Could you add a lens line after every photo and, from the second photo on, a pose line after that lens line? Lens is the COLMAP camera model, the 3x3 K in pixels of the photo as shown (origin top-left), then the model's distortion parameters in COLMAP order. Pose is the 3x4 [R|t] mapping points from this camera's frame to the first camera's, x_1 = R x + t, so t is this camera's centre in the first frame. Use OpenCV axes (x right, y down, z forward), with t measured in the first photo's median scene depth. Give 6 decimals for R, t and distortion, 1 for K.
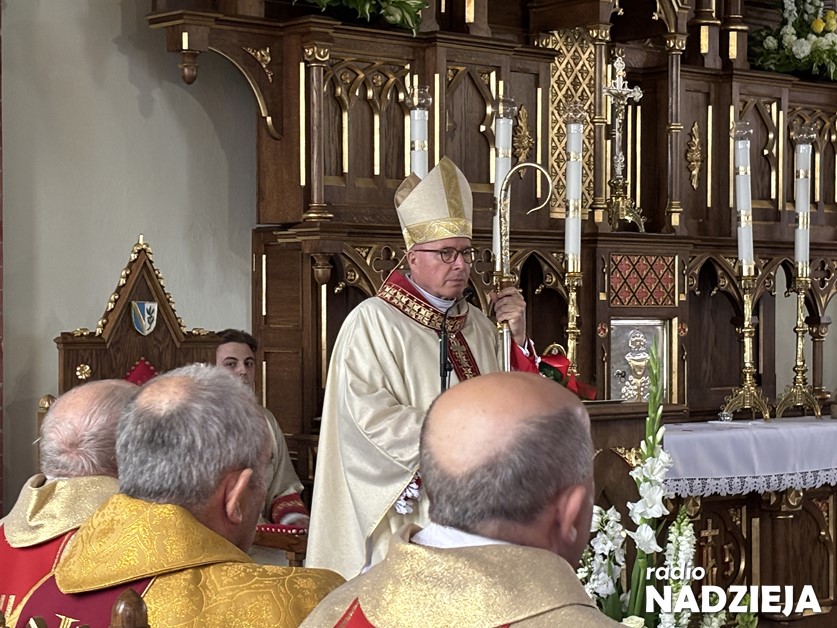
lens RADIAL K [[1991.7, 0, 428.2], [0, 1991.7, 337.1], [0, 0, 1]] dist [0.223898, 0.000000]
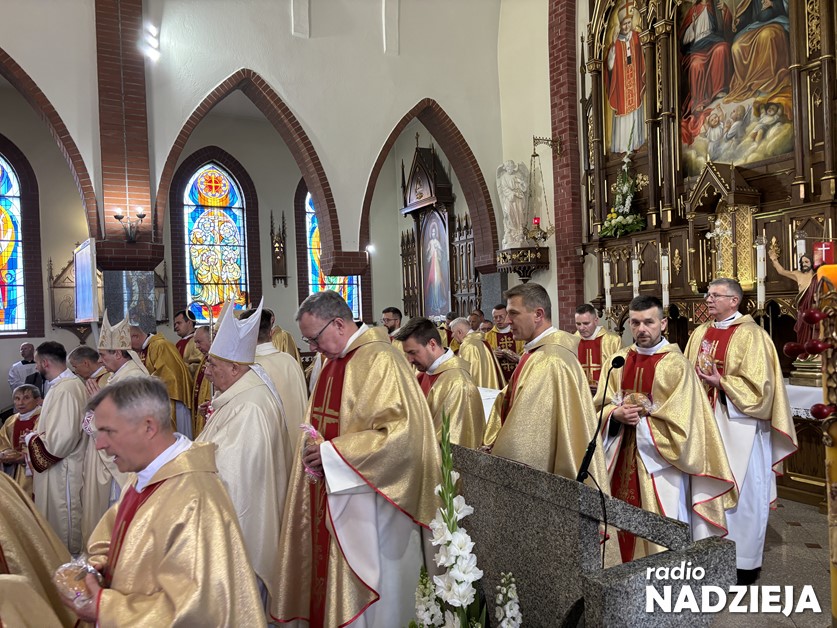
lens RADIAL K [[630.9, 0, 416.5], [0, 630.9, 321.2], [0, 0, 1]] dist [0.051045, -0.054386]
pose [[-0.236892, 0.018600, -0.971358, 0.962496], [0.027296, 0.999549, 0.012482, -0.038394], [0.971152, -0.023557, -0.237293, 0.859264]]
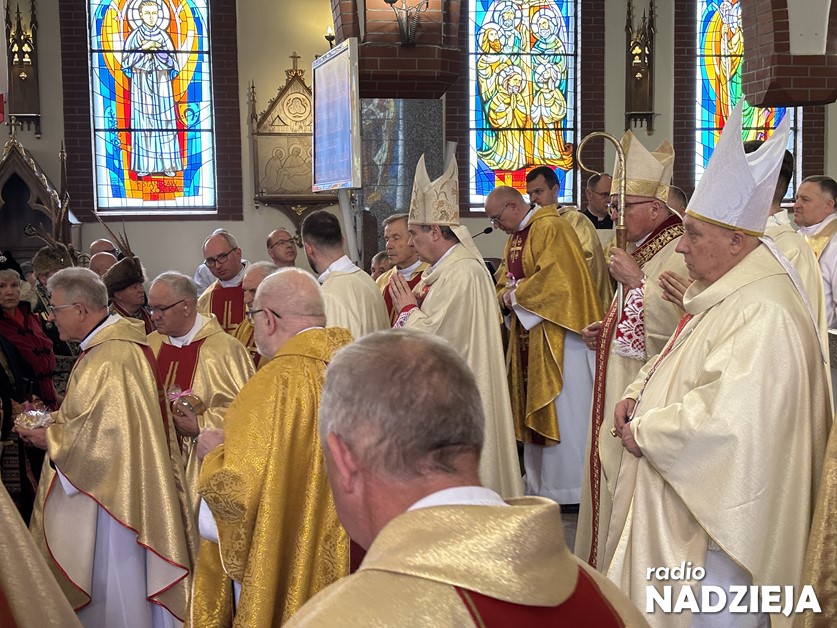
lens RADIAL K [[1252.5, 0, 404.5], [0, 1252.5, 321.7], [0, 0, 1]] dist [0.115575, 0.000000]
pose [[-0.554645, 0.077472, -0.828473, 1.018920], [0.007671, 0.996090, 0.088010, -0.020487], [0.832052, 0.042459, -0.553070, 0.805730]]
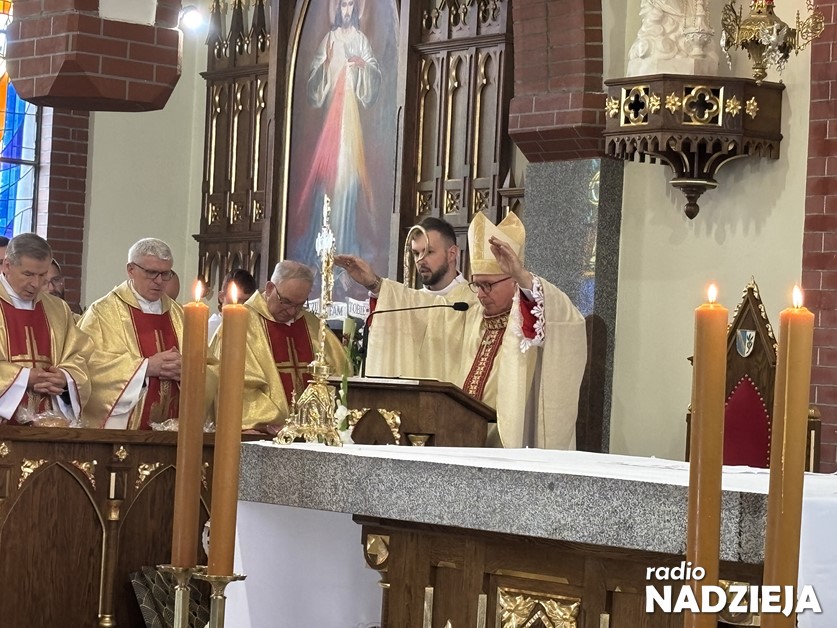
lens RADIAL K [[2472.6, 0, 401.3], [0, 2472.6, 316.9], [0, 0, 1]] dist [0.190600, 0.000000]
pose [[-0.085020, -0.033710, -0.995809, 1.139674], [-0.061245, 0.997715, -0.028545, 0.025211], [0.994495, 0.058561, -0.086890, 0.739495]]
